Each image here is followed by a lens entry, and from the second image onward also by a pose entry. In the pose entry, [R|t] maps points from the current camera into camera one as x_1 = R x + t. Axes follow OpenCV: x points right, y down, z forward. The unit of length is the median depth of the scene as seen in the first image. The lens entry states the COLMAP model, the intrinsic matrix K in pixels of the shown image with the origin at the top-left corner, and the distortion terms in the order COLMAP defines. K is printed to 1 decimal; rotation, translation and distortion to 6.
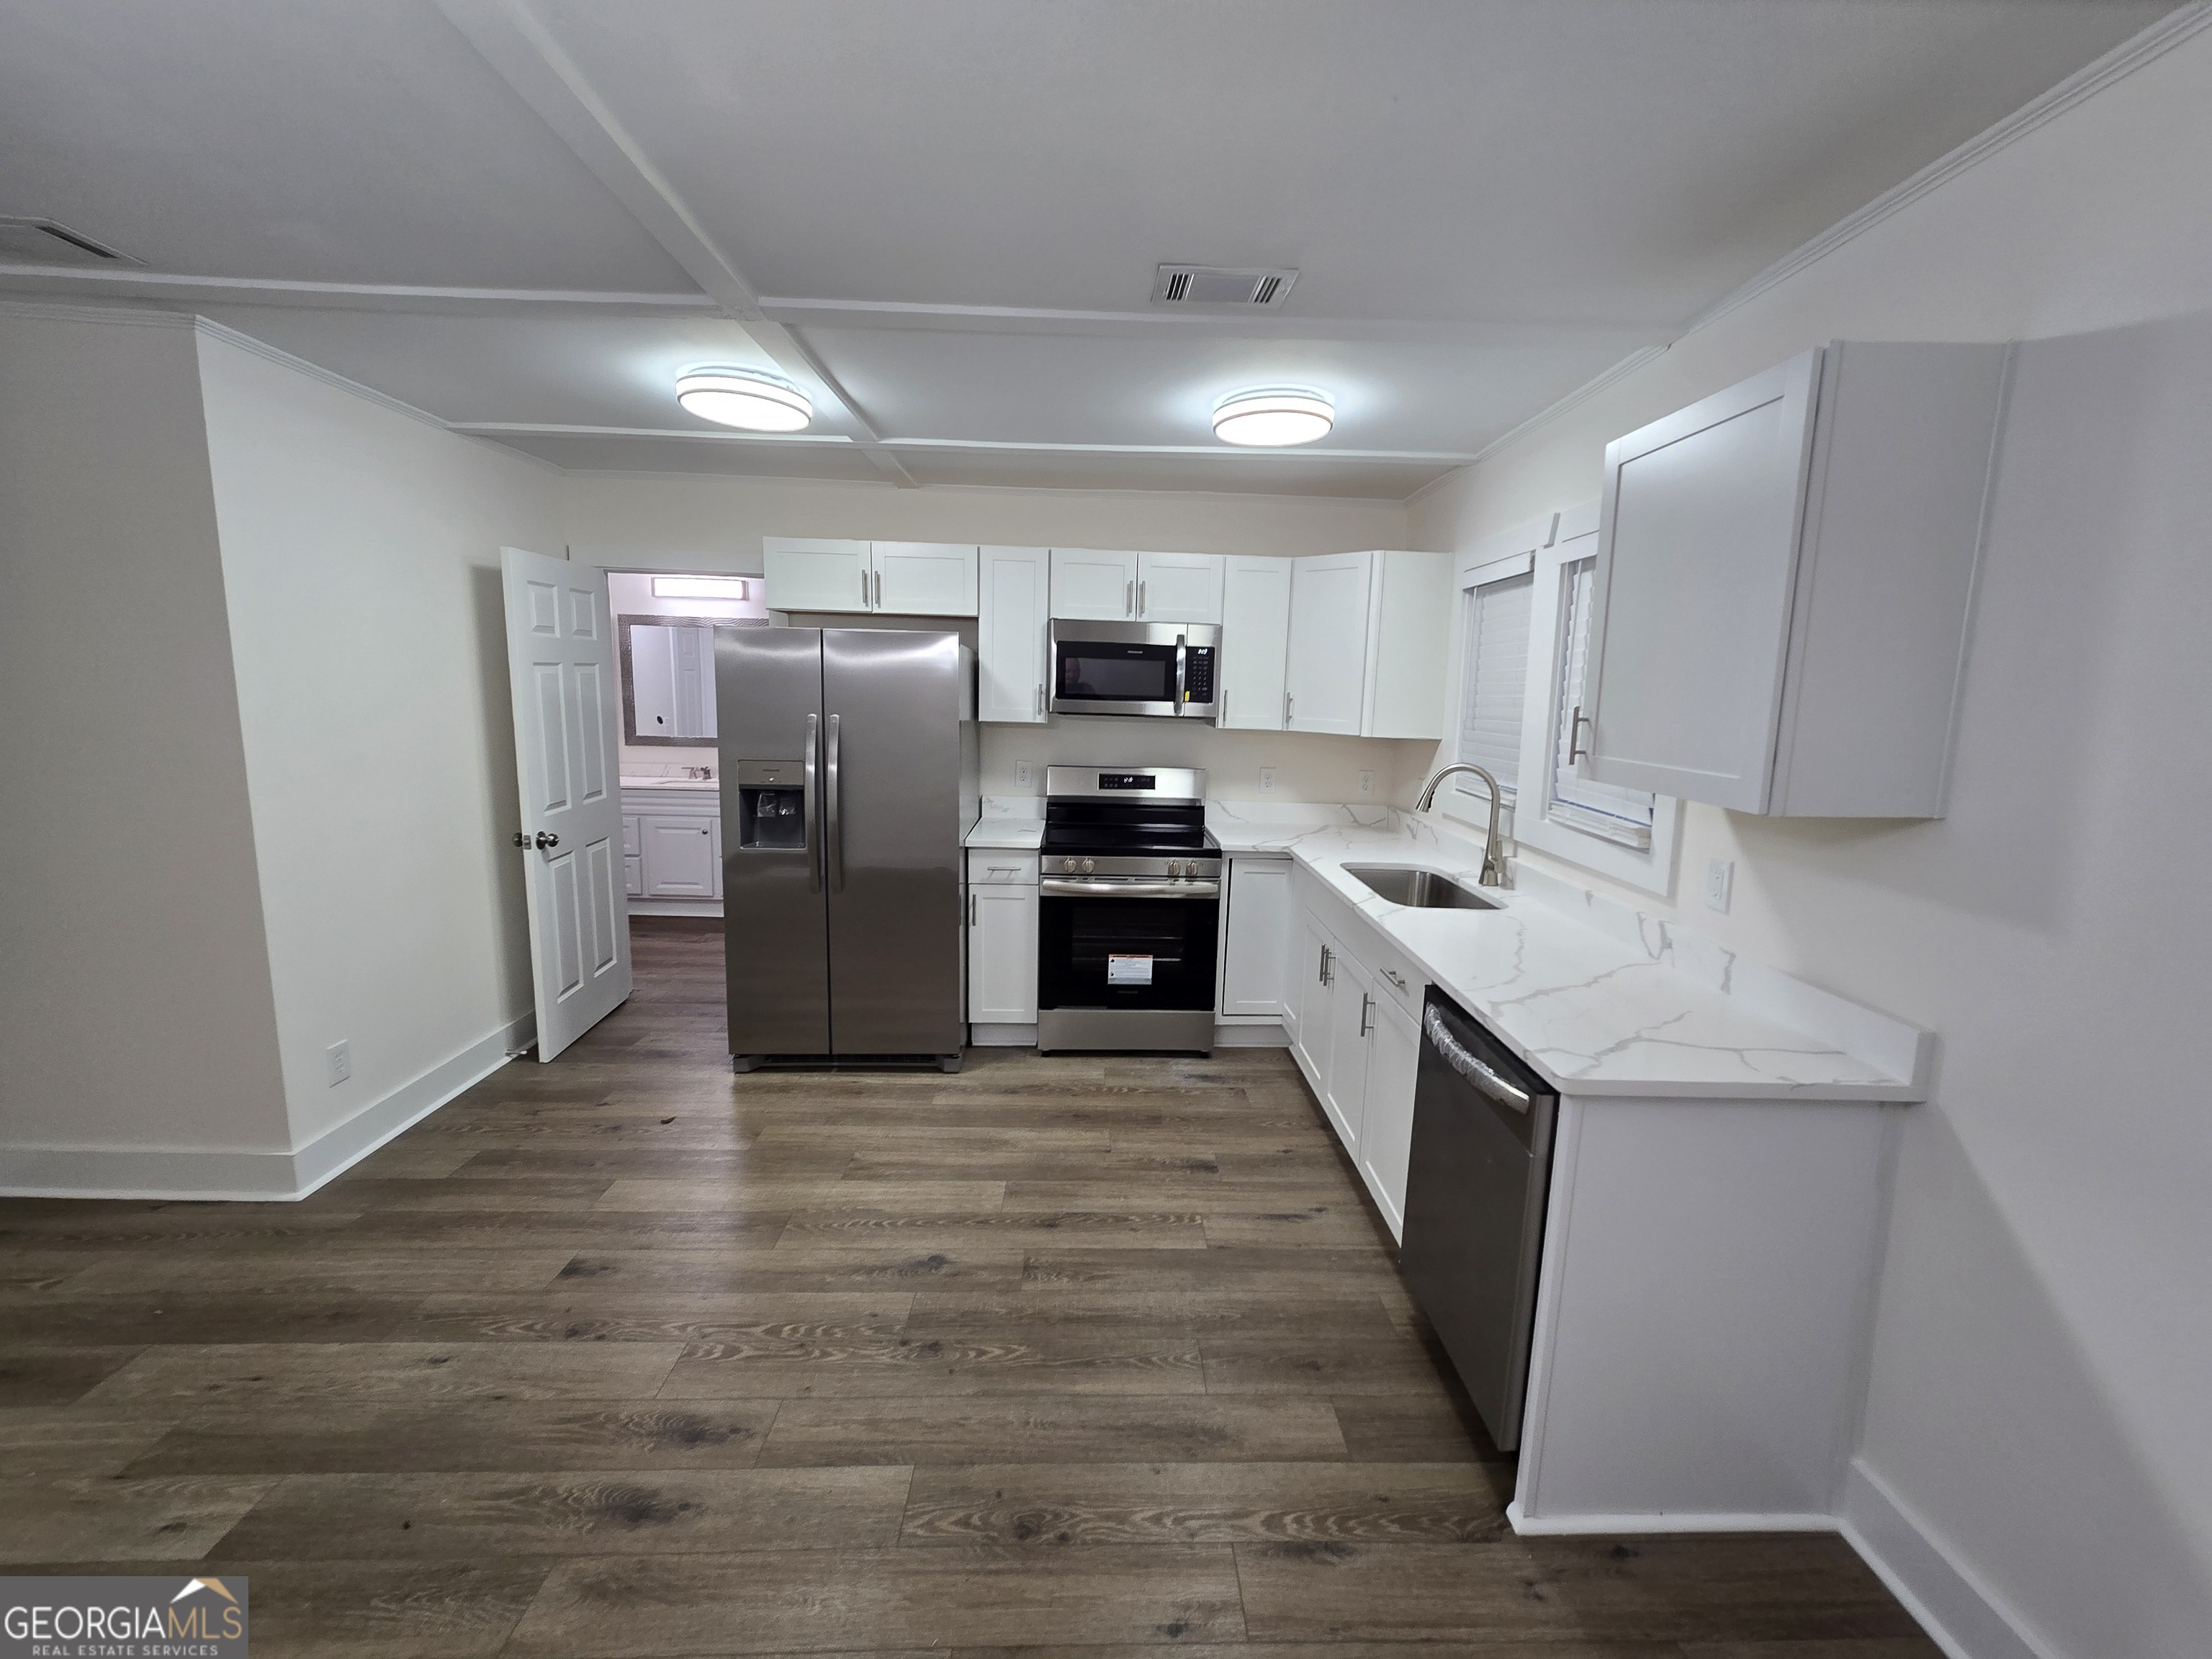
lens RADIAL K [[894.5, 0, 1119.4], [0, 894.5, 820.5], [0, 0, 1]] dist [0.002289, 0.000137]
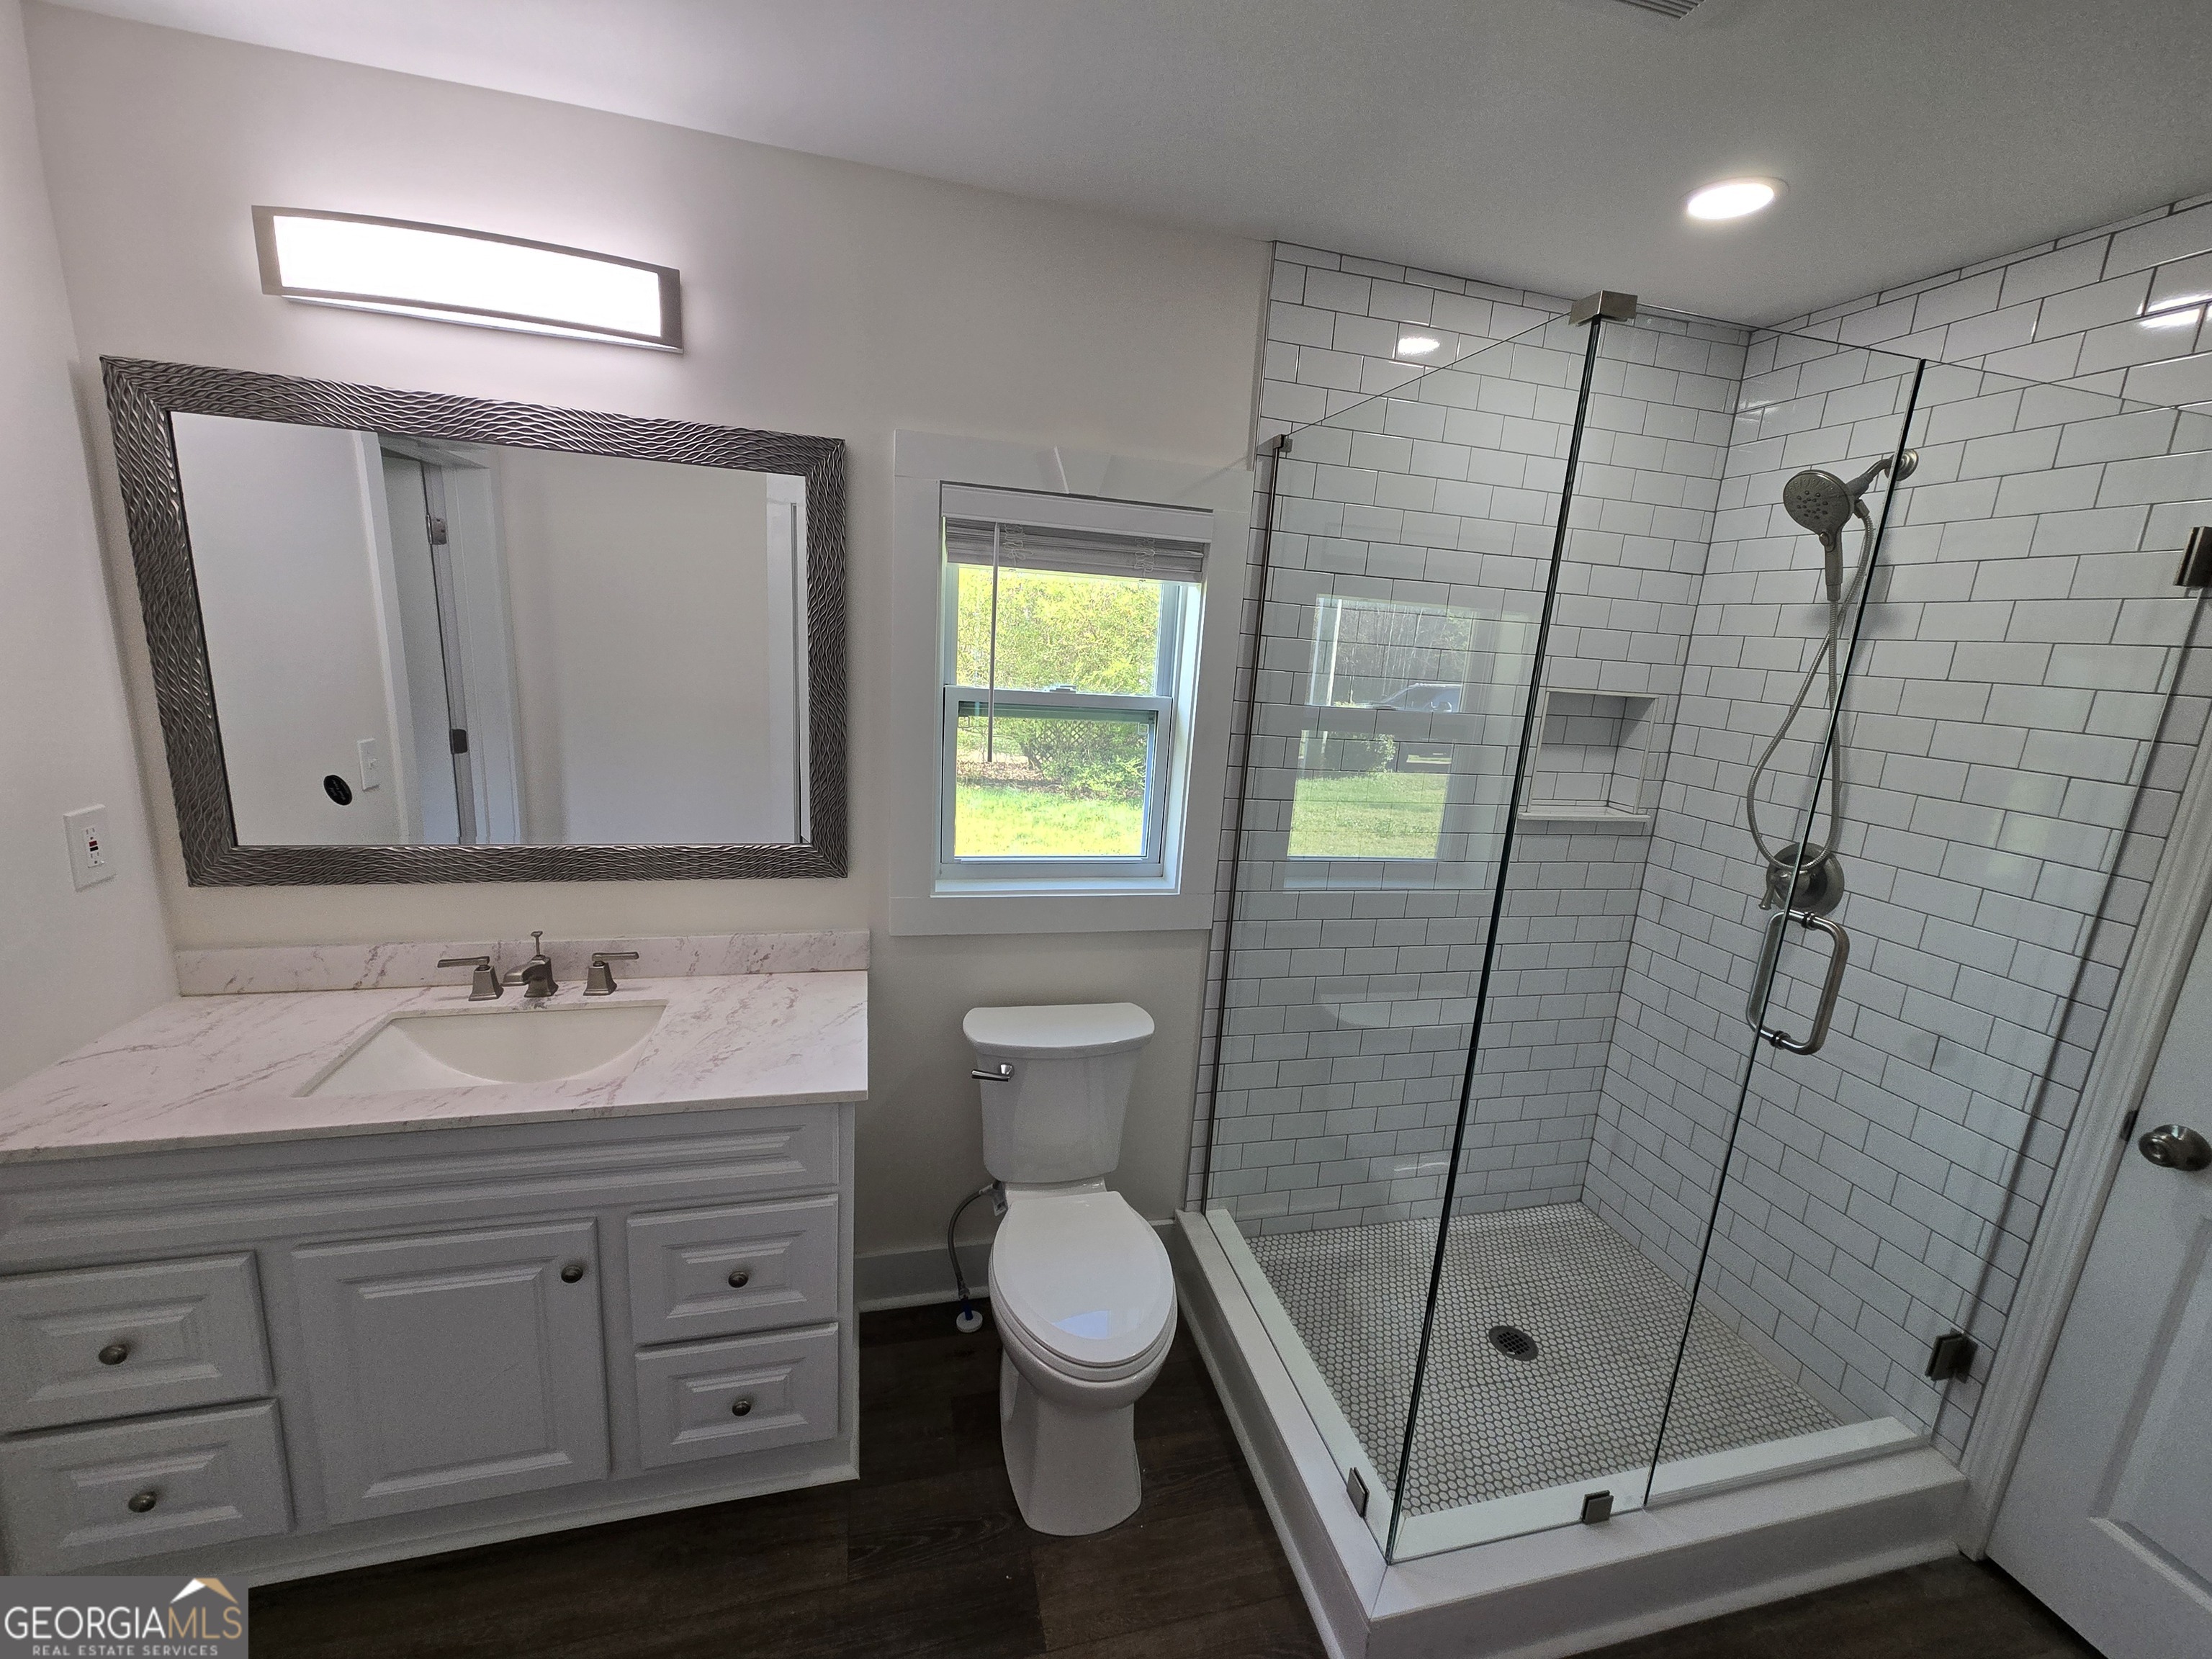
lens RADIAL K [[894.5, 0, 1104.9], [0, 894.5, 830.2], [0, 0, 1]] dist [0.002289, 0.000137]
pose [[0.977825, -0.011970, 0.209080, -0.369505], [-0.005244, 0.996653, 0.081584, -0.131793], [-0.209356, -0.080872, 0.974489, 0.738984]]
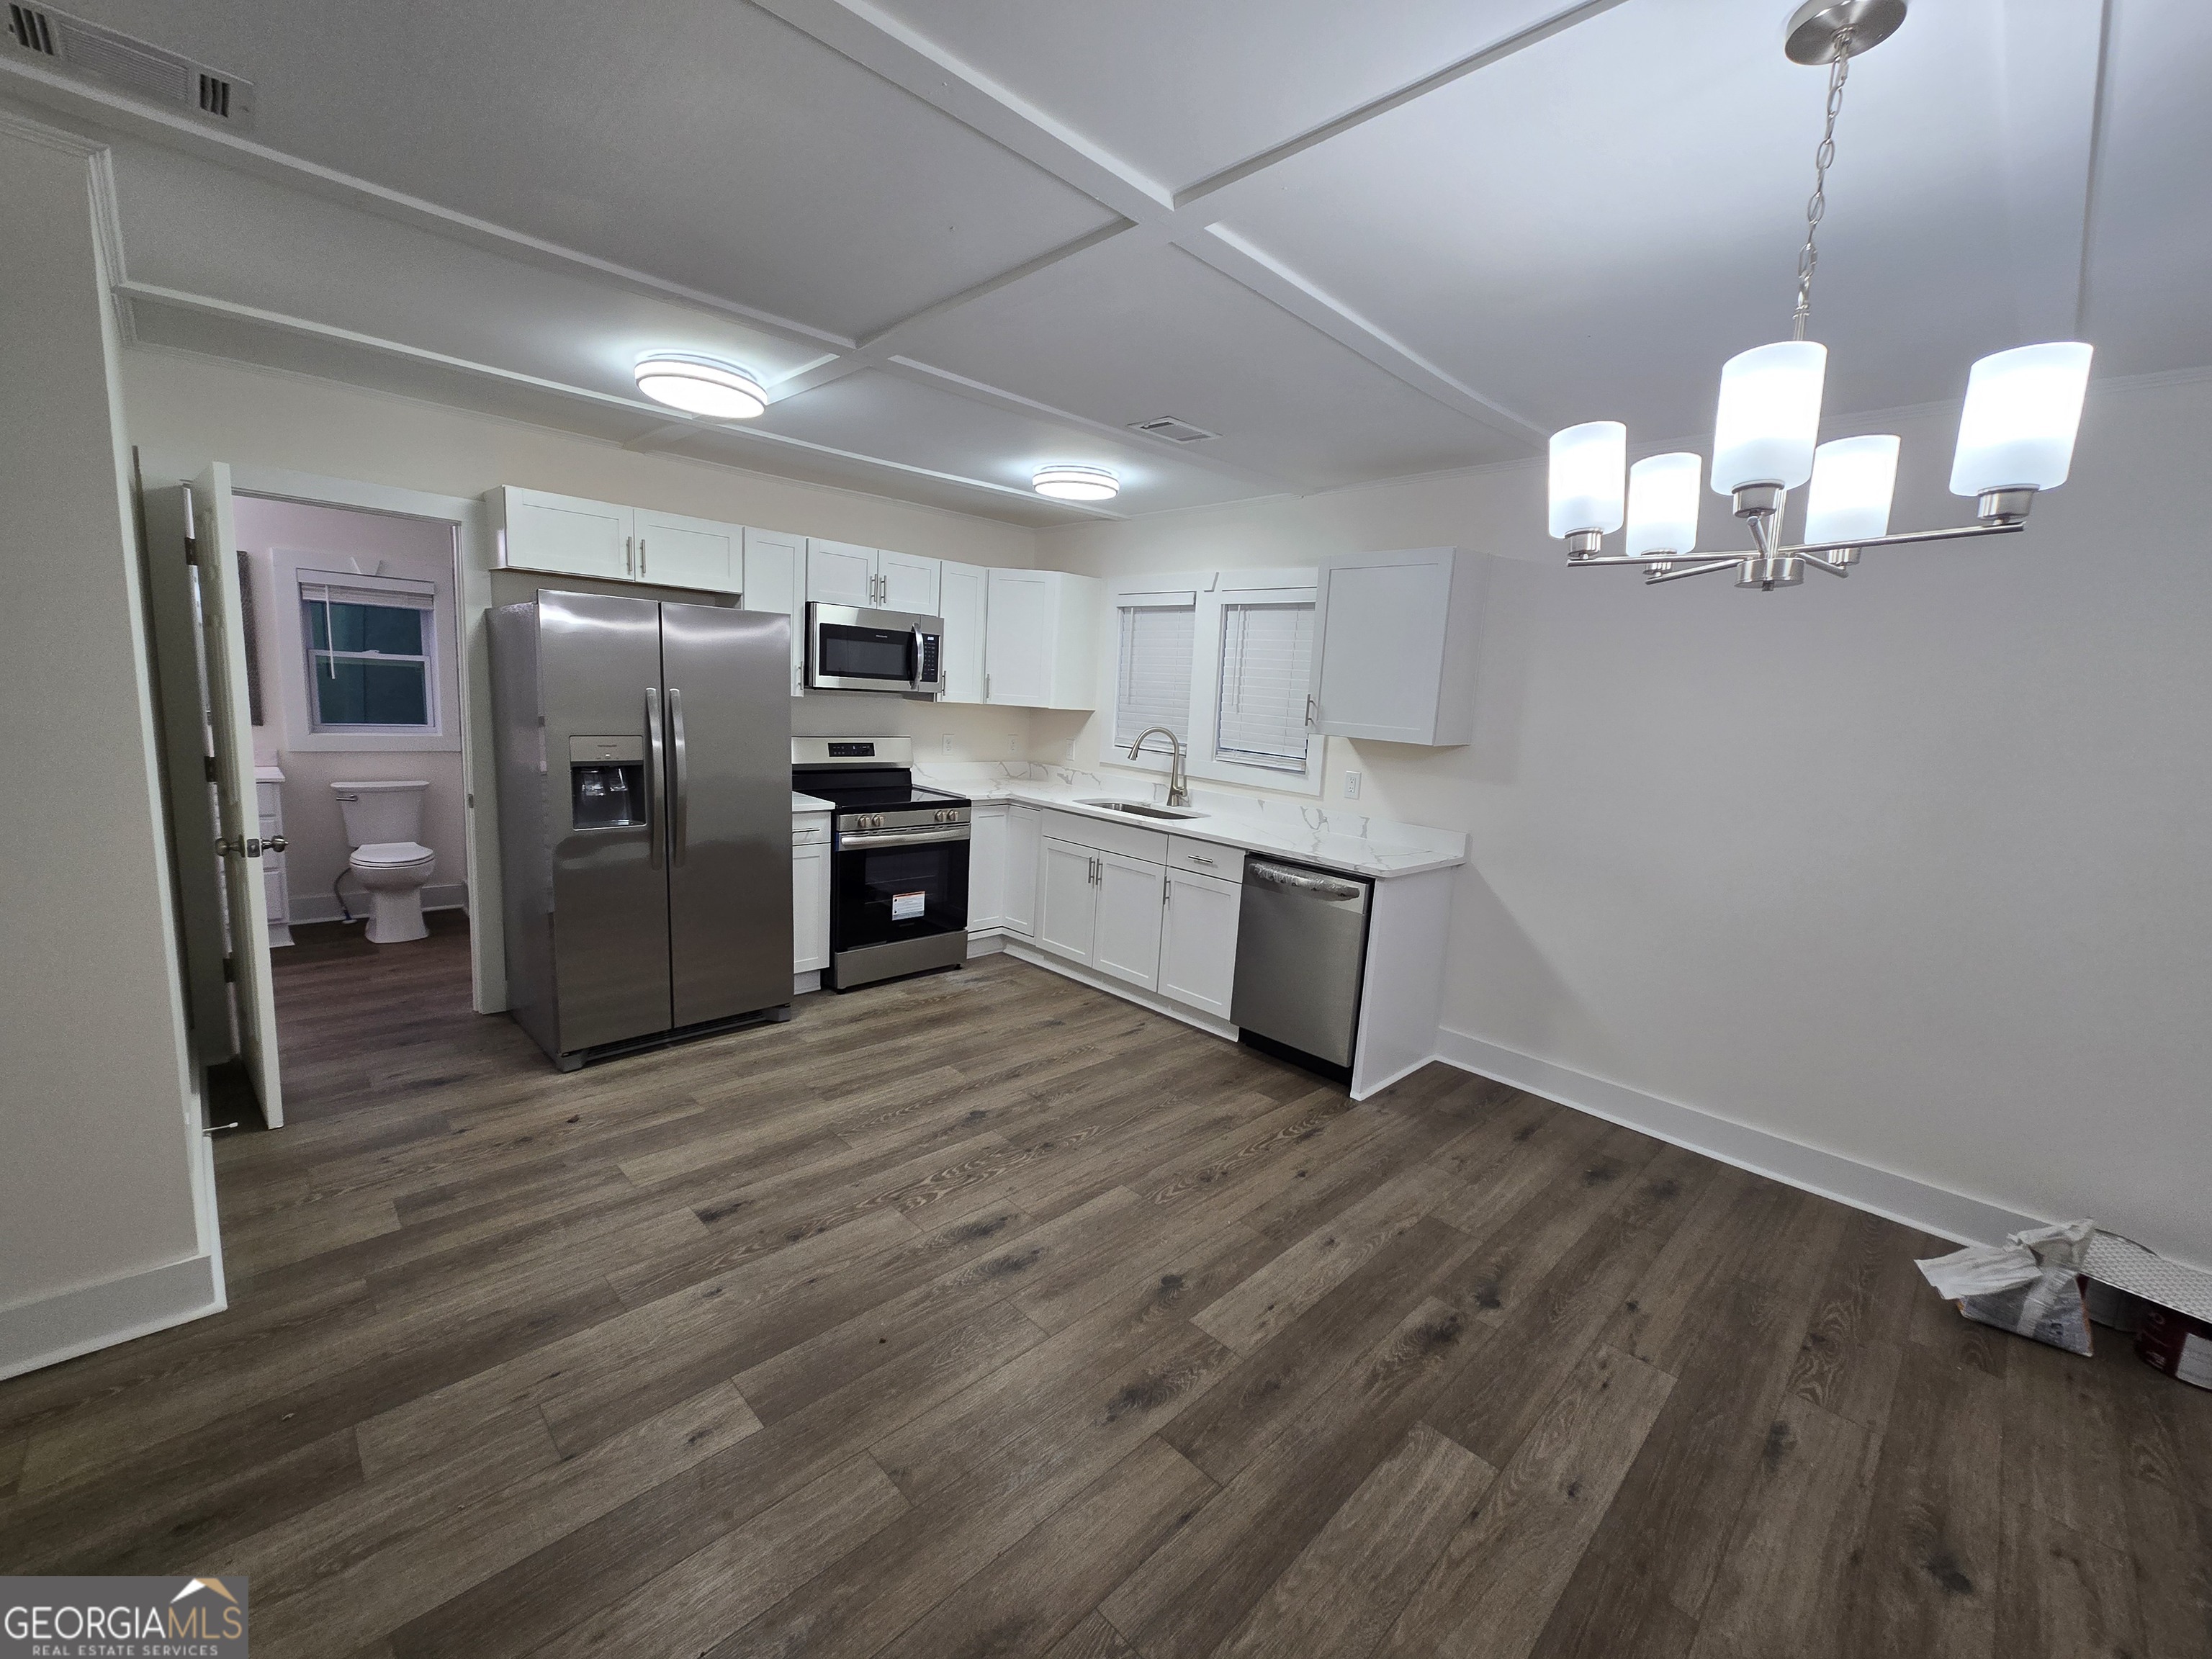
lens RADIAL K [[894.5, 0, 1098.4], [0, 894.5, 824.8], [0, 0, 1]] dist [0.002289, 0.000137]
pose [[0.748784, -0.087561, 0.657005, -0.691476], [0.061323, 0.996136, 0.062869, -0.000425], [-0.659971, -0.006786, 0.751261, -0.075316]]
